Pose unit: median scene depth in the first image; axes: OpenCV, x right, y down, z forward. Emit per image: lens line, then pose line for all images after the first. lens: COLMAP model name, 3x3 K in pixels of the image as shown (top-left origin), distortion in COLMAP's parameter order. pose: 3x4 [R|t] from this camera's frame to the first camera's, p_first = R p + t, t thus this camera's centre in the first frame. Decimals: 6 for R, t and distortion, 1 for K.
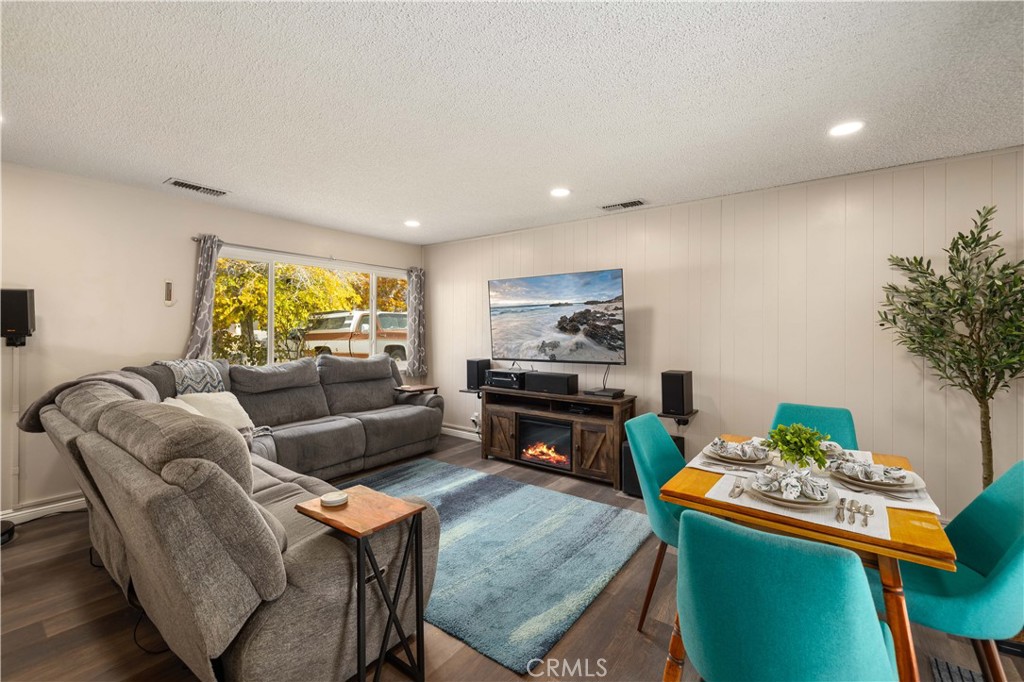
lens RADIAL K [[431.0, 0, 512.2], [0, 431.0, 324.7], [0, 0, 1]] dist [0.000284, 0.000048]
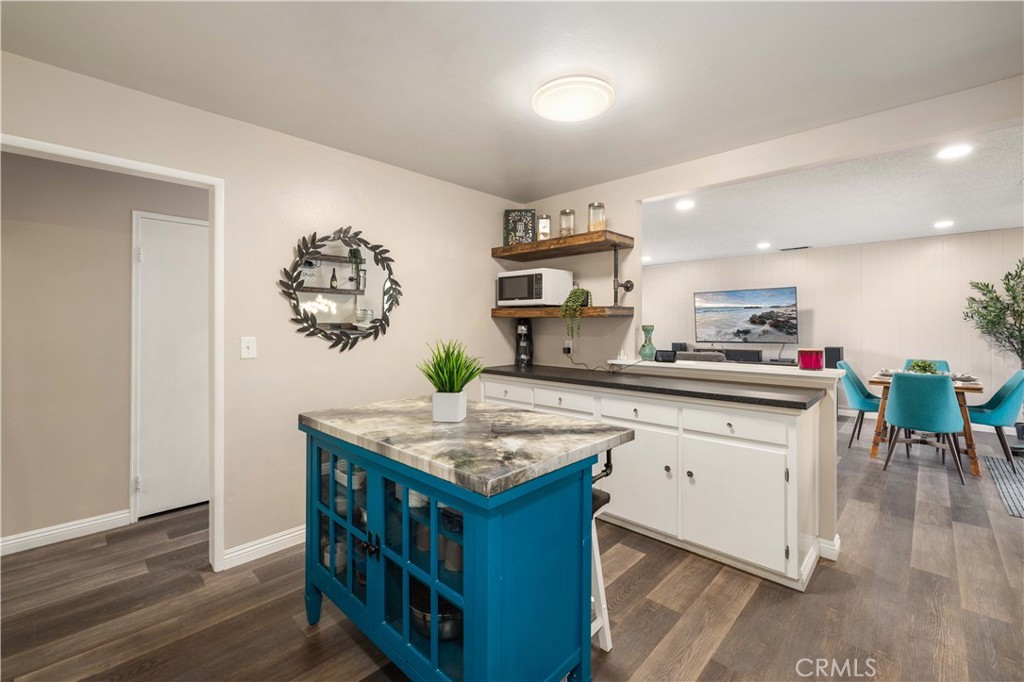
lens RADIAL K [[431.0, 0, 512.2], [0, 431.0, 324.7], [0, 0, 1]] dist [0.000284, 0.000048]
pose [[0.992310, -0.005653, -0.123647, -0.640789], [0.007019, 0.999919, 0.010612, -0.005911], [0.123577, -0.011398, 0.992269, -0.817188]]
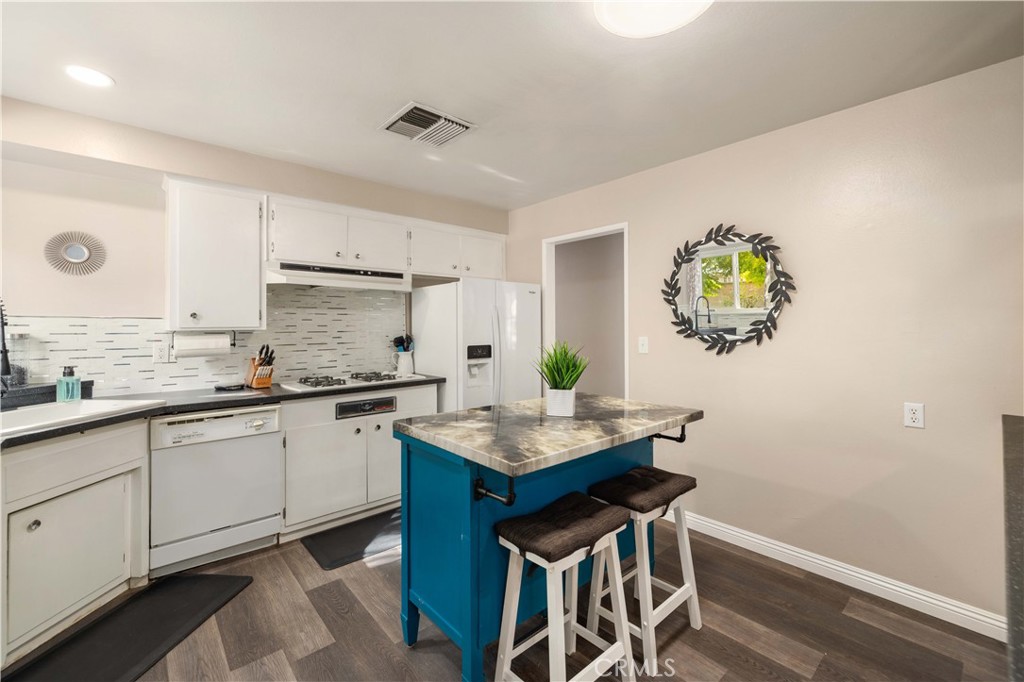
lens RADIAL K [[431.0, 0, 512.2], [0, 431.0, 324.7], [0, 0, 1]] dist [0.000284, 0.000048]
pose [[-0.198943, -0.011766, -0.979941, 0.315953], [0.007610, 0.999879, -0.013550, 0.015421], [0.979982, -0.010153, -0.198829, 0.423597]]
